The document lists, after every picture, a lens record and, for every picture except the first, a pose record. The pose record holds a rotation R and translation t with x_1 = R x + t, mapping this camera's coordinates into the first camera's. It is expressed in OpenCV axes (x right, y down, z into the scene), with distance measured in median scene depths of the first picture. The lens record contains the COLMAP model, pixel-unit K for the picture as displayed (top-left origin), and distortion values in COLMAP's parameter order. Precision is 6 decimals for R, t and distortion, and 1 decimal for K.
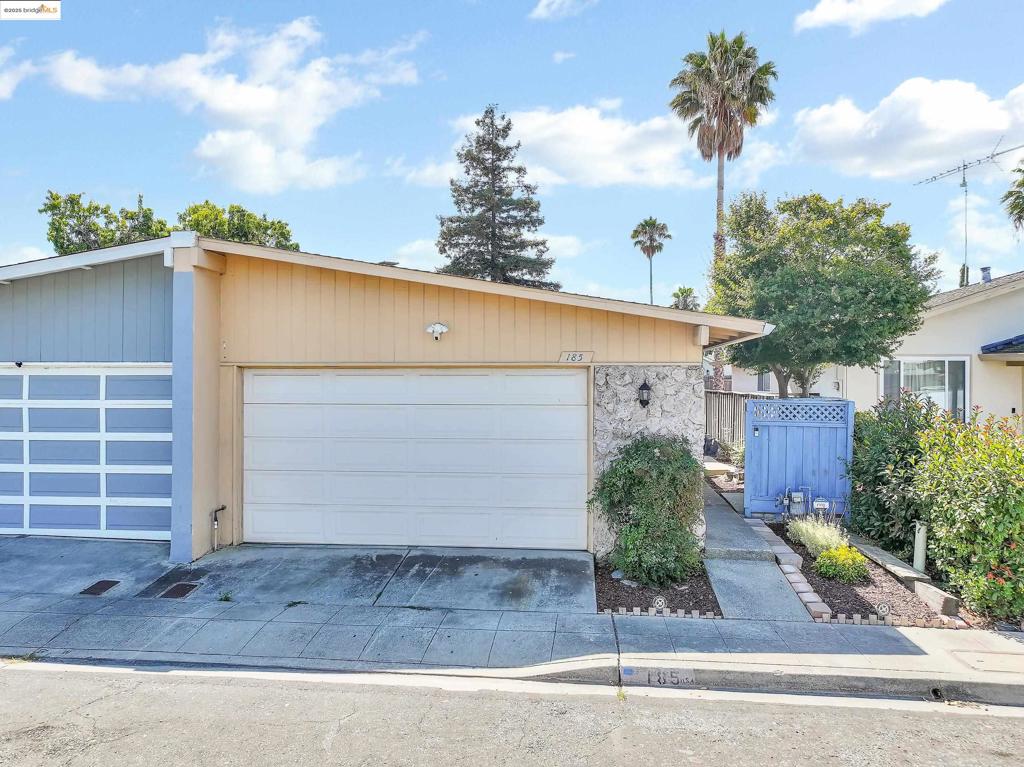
lens RADIAL K [[726.3, 0, 510.9], [0, 726.3, 386.0], [0, 0, 1]] dist [-0.005185, 0.019233]
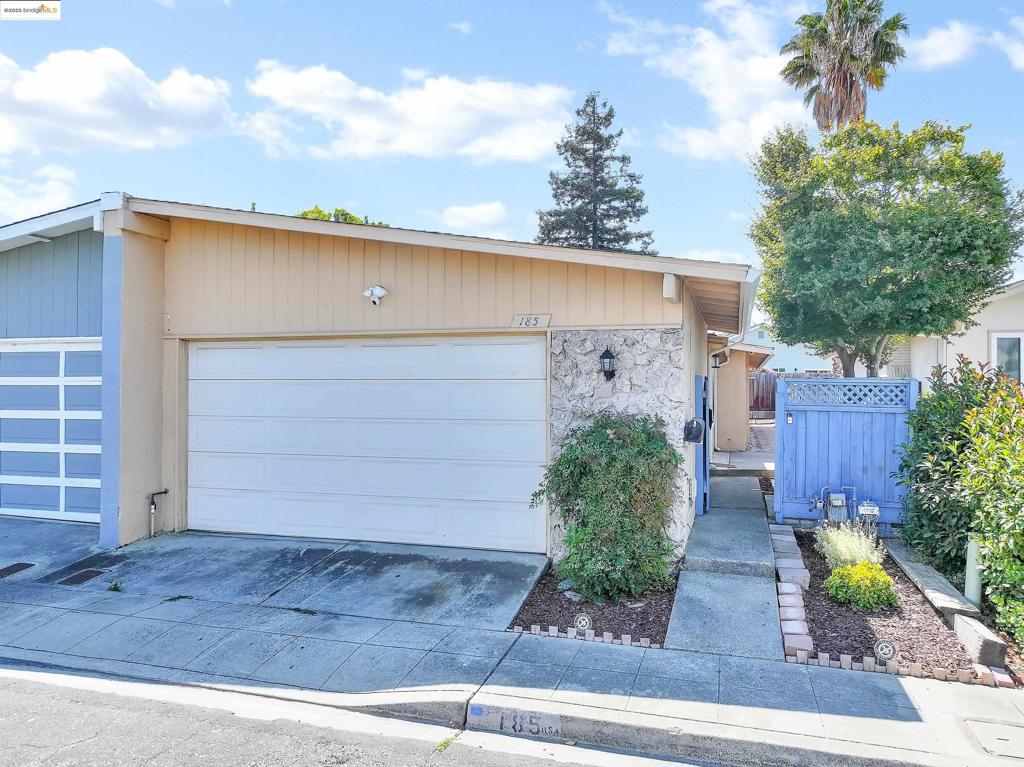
lens RADIAL K [[726.3, 0, 513.1], [0, 726.3, 386.4], [0, 0, 1]] dist [-0.005185, 0.019233]
pose [[0.981861, -0.000203, -0.189600, 0.229363], [-0.001453, 0.999962, -0.008596, 0.042602], [0.189594, 0.008715, 0.981824, 0.178249]]
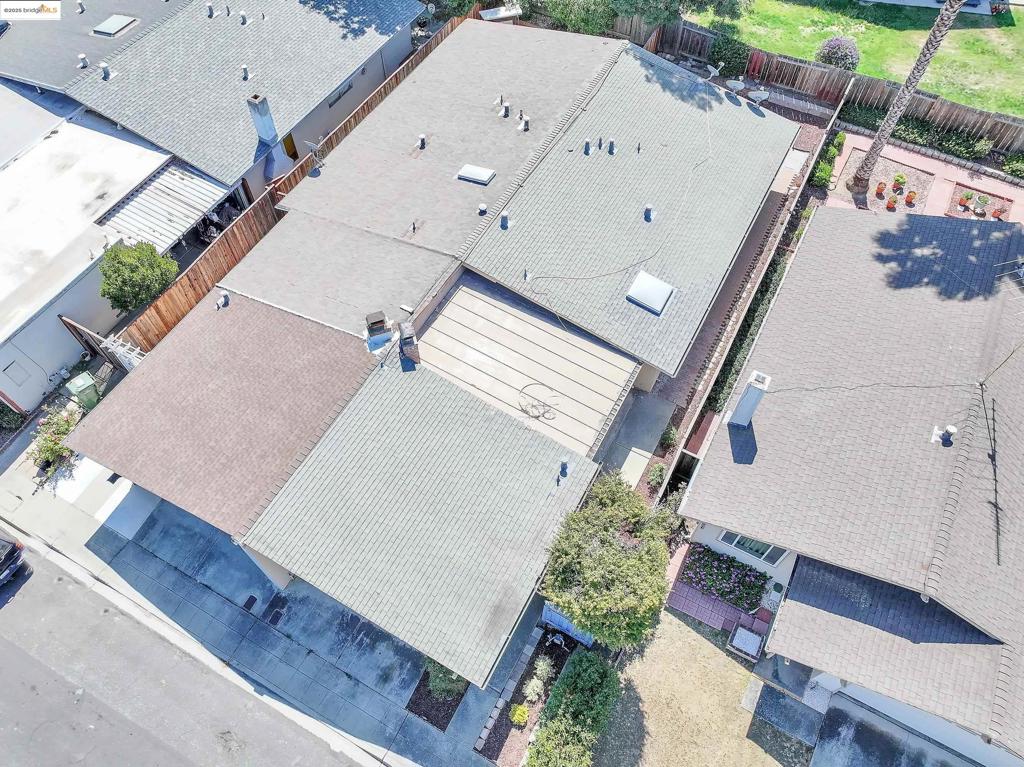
lens RADIAL K [[726.3, 0, 514.7], [0, 726.3, 379.9], [0, 0, 1]] dist [-0.005185, 0.019233]
pose [[0.922824, 0.322785, -0.210252, 0.548605], [-0.001905, 0.549612, 0.835418, -2.137192], [0.385218, -0.770543, 0.507810, 0.600654]]
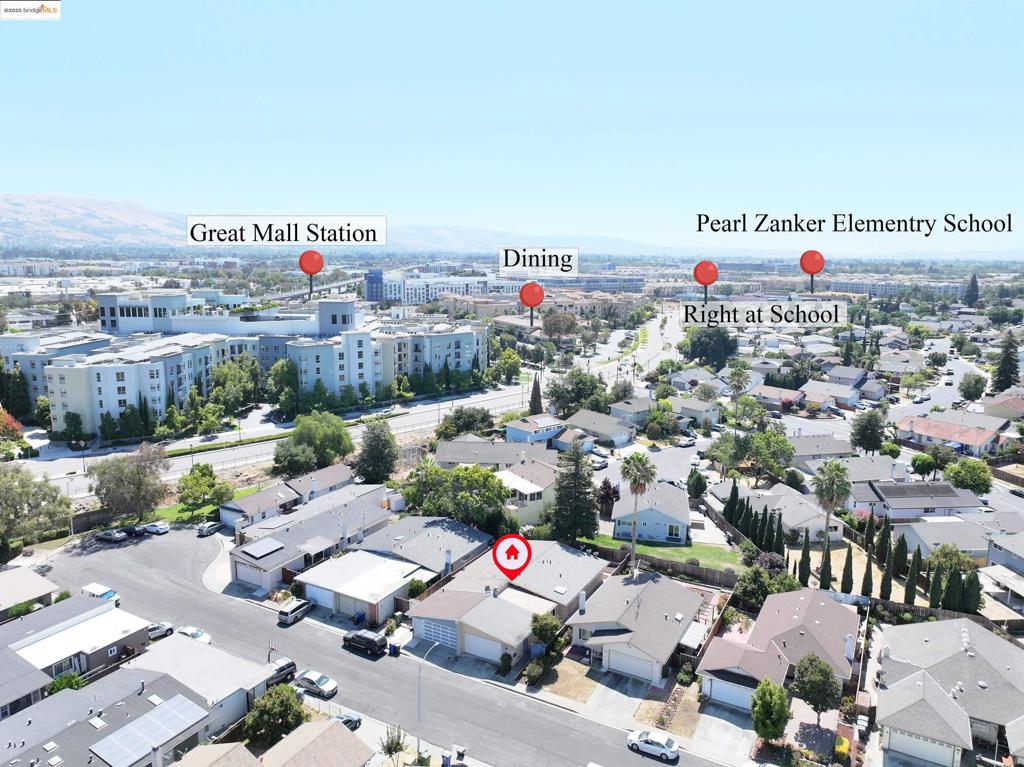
lens RADIAL K [[726.3, 0, 513.4], [0, 726.3, 382.7], [0, 0, 1]] dist [-0.005185, 0.019233]
pose [[0.920228, 0.064912, -0.385962, 3.282873], [-0.002150, 0.986974, 0.160865, -4.322692], [0.391377, -0.147202, 0.908381, -6.128594]]
